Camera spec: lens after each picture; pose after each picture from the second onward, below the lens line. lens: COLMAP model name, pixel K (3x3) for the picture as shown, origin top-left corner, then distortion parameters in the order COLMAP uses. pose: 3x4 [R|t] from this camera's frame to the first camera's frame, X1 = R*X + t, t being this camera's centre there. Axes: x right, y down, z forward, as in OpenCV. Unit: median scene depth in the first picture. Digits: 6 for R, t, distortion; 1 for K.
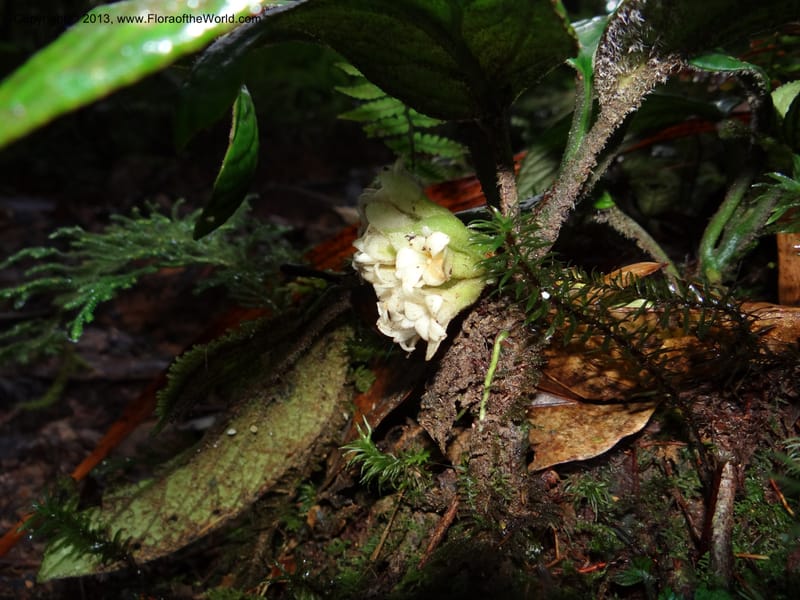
lens RADIAL K [[618.8, 0, 400.0], [0, 618.8, 300.0], [0, 0, 1]] dist [-0.002270, -0.009184]
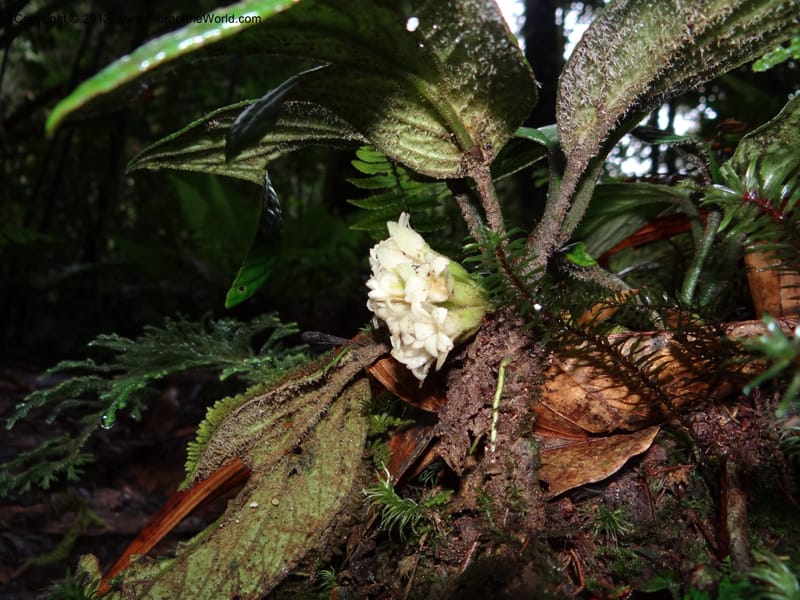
lens RADIAL K [[614.2, 0, 400.0], [0, 614.2, 300.0], [0, 0, 1]] dist [-0.006607, -0.005487]
pose [[0.998624, -0.051310, -0.010812, -0.002921], [0.046446, 0.961231, -0.271805, 0.174815], [0.024339, 0.270929, 0.962292, -0.060164]]
